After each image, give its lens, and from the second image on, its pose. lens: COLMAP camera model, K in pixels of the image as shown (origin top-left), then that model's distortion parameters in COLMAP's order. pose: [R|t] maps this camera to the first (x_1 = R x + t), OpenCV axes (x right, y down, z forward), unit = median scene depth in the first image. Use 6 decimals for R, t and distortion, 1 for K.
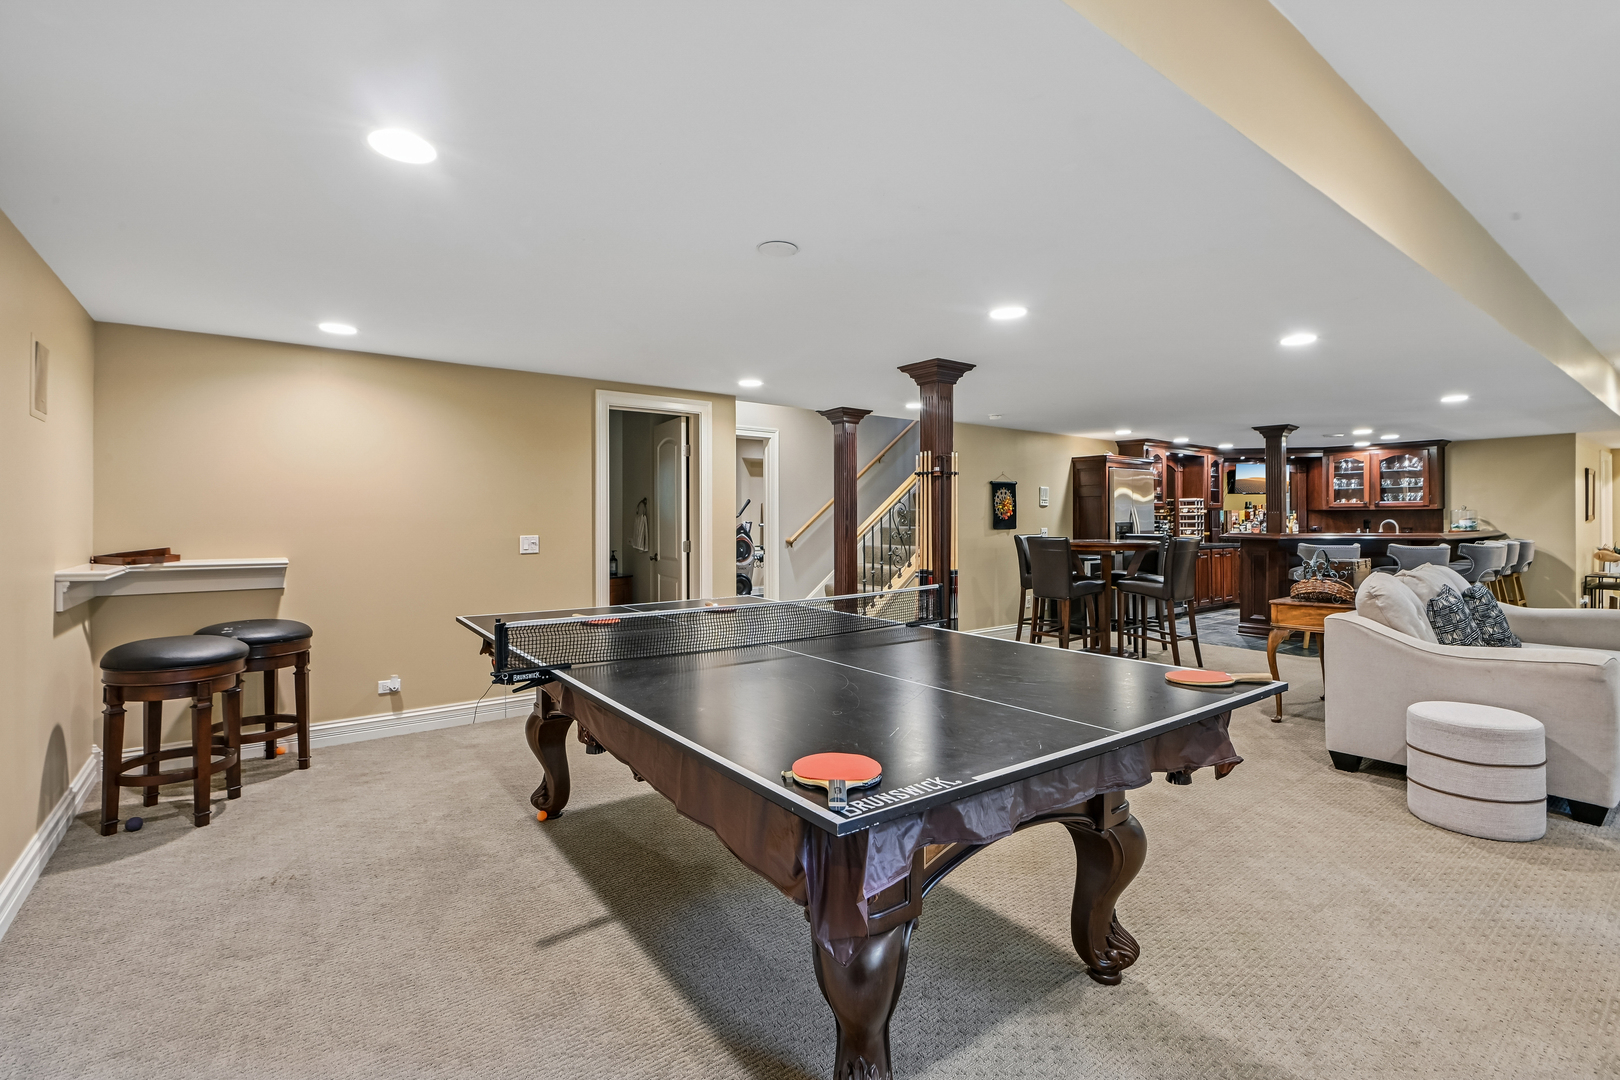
lens RADIAL K [[738.9, 0, 803.4], [0, 738.9, 523.5], [0, 0, 1]] dist [-0.005792, -0.002447]
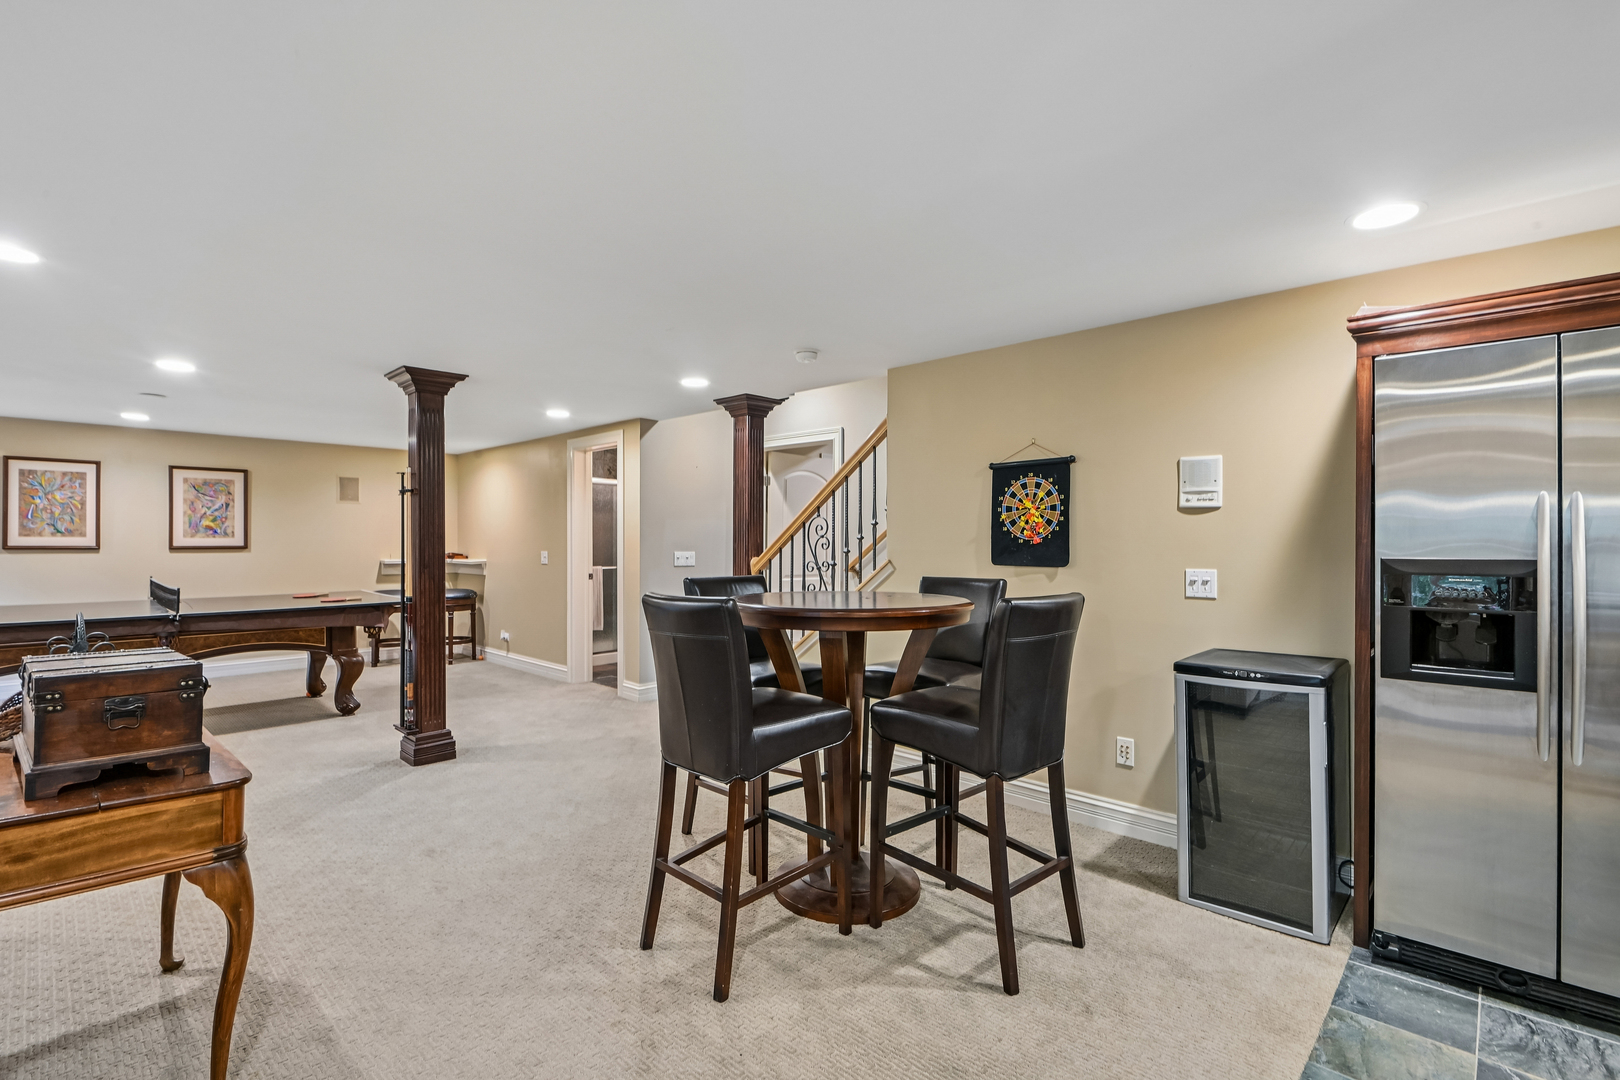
lens RADIAL K [[738.9, 0, 798.1], [0, 738.9, 539.9], [0, 0, 1]] dist [-0.005792, -0.002447]
pose [[0.146042, 0.002160, -0.989276, 0.582696], [-0.007751, 0.999969, 0.001039, -0.006031], [0.989248, 0.007516, 0.146055, 0.665169]]
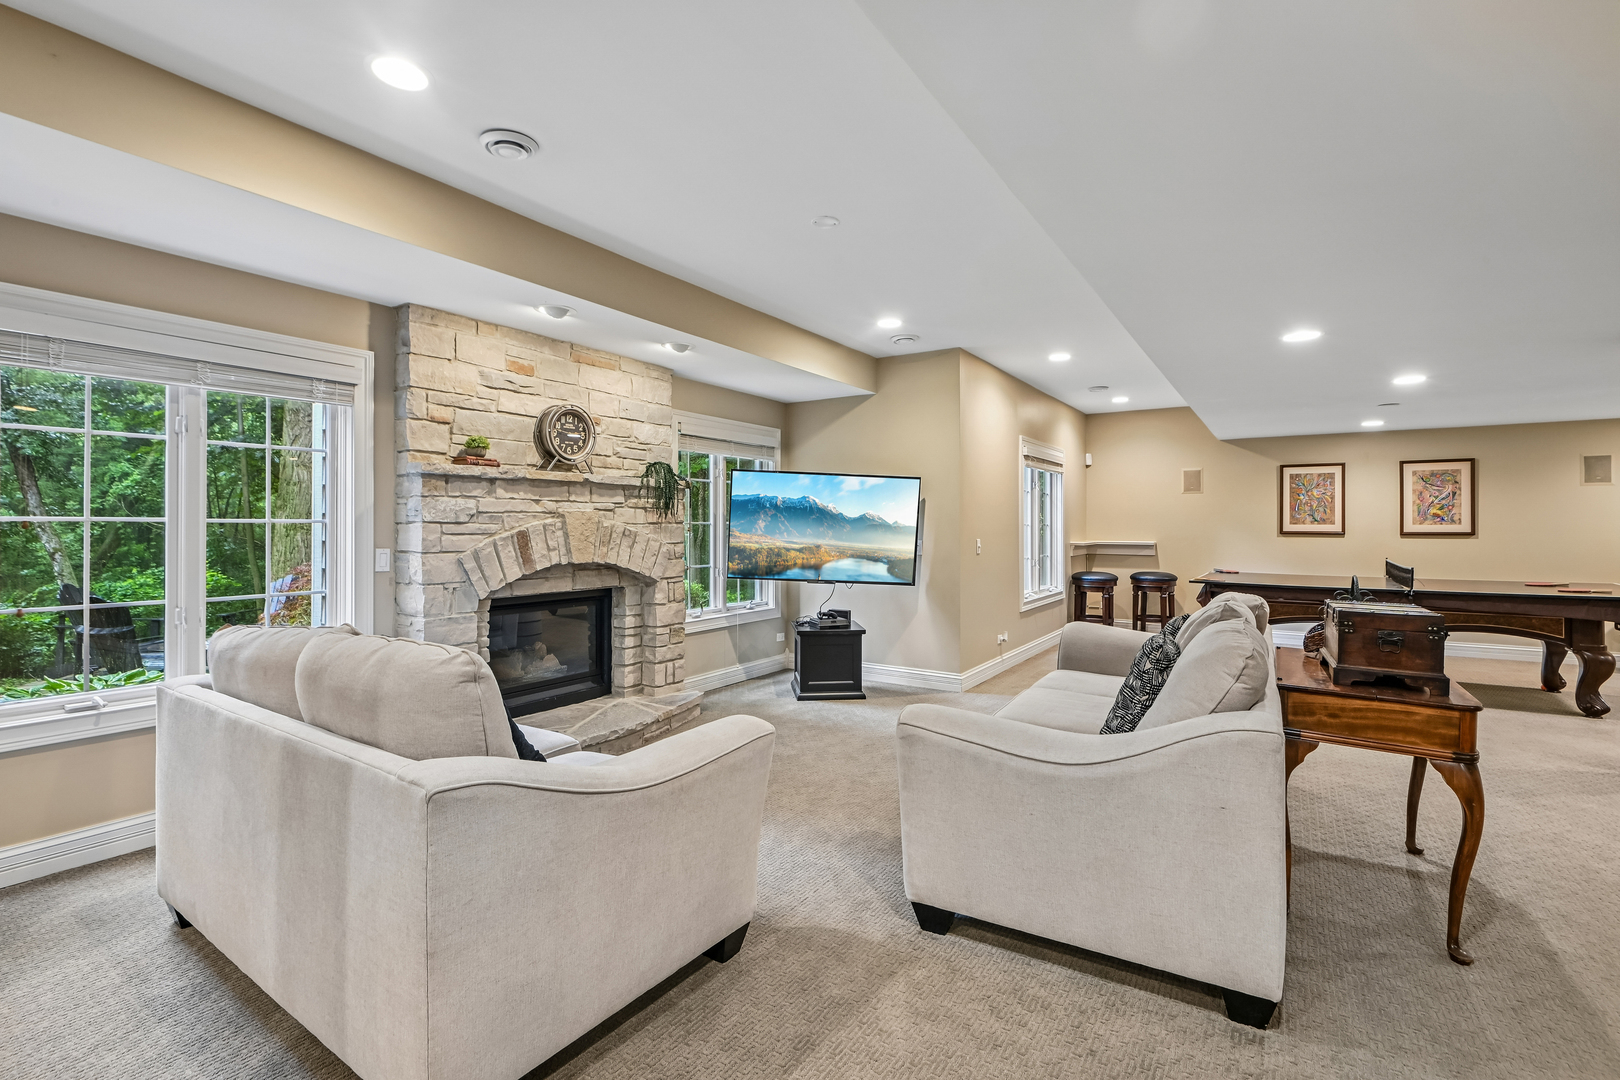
lens RADIAL K [[738.9, 0, 803.7], [0, 738.9, 524.4], [0, 0, 1]] dist [-0.005792, -0.002447]
pose [[-0.944072, 0.001635, -0.329736, 0.674451], [0.000691, 0.999995, 0.002980, -0.006024], [0.329739, 0.002586, -0.944068, 0.712695]]
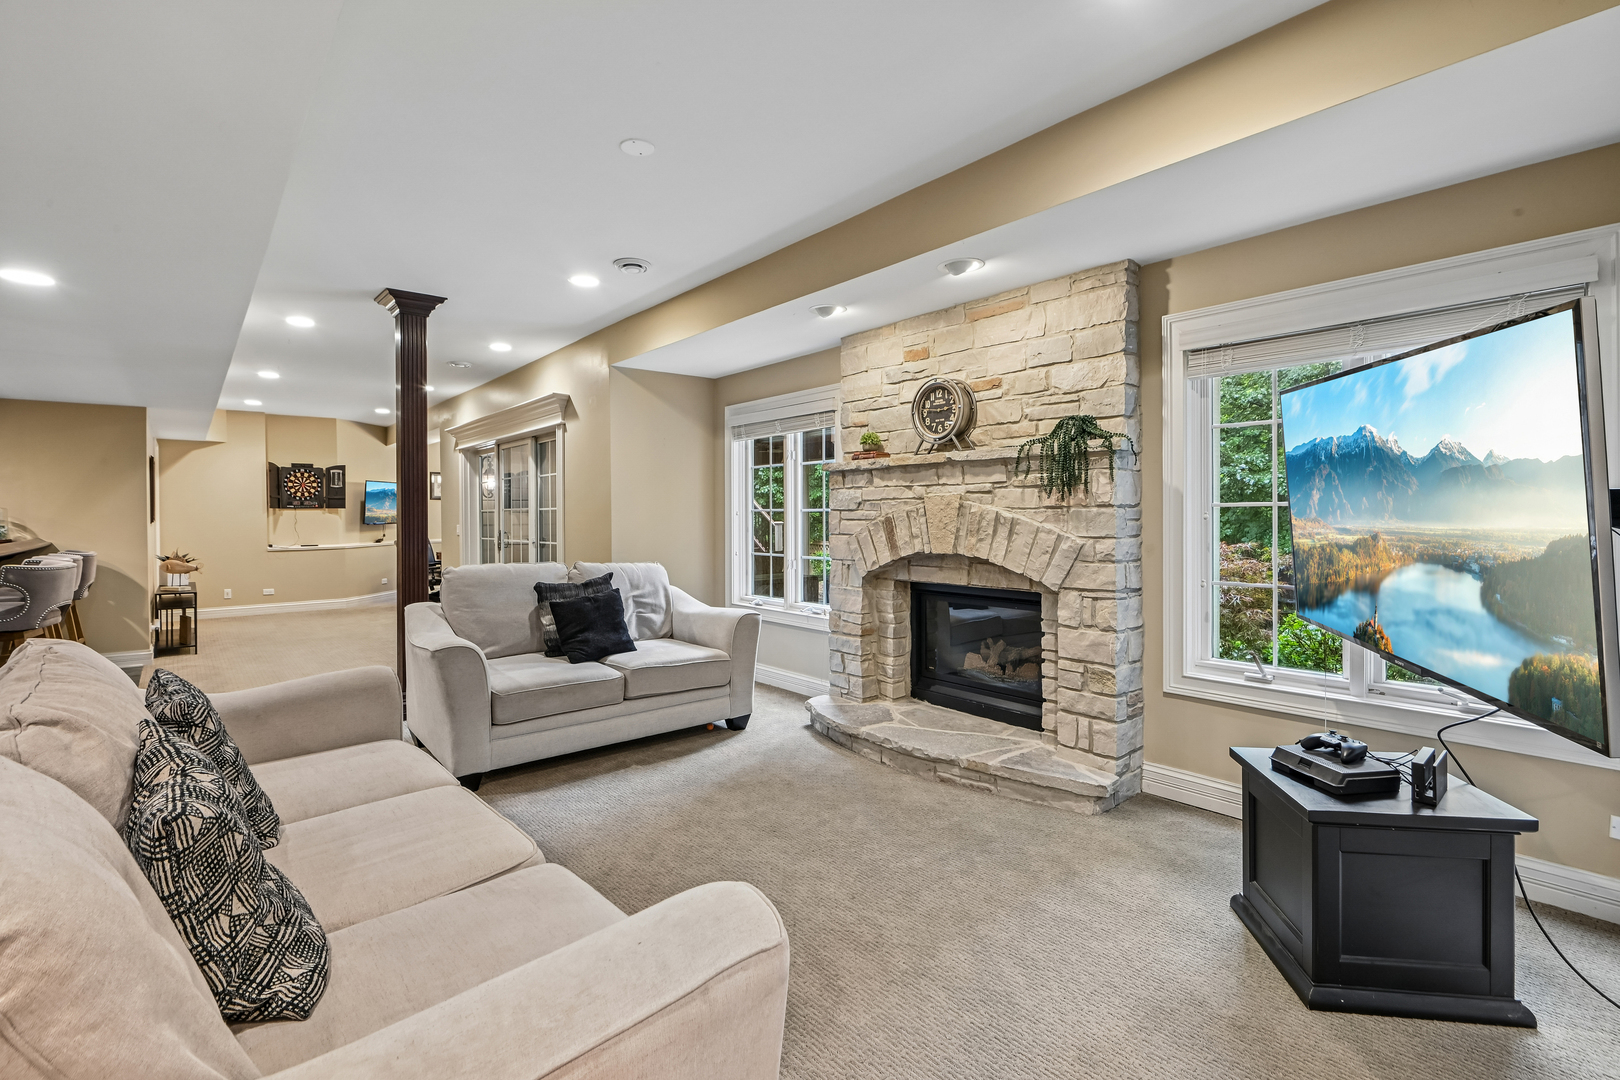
lens RADIAL K [[738.9, 0, 794.5], [0, 738.9, 514.1], [0, 0, 1]] dist [-0.005792, -0.002447]
pose [[-0.039797, 0.003801, 0.999201, 0.233910], [0.012314, 0.999919, -0.003313, -0.002098], [-0.999132, 0.012173, -0.039841, 0.317286]]
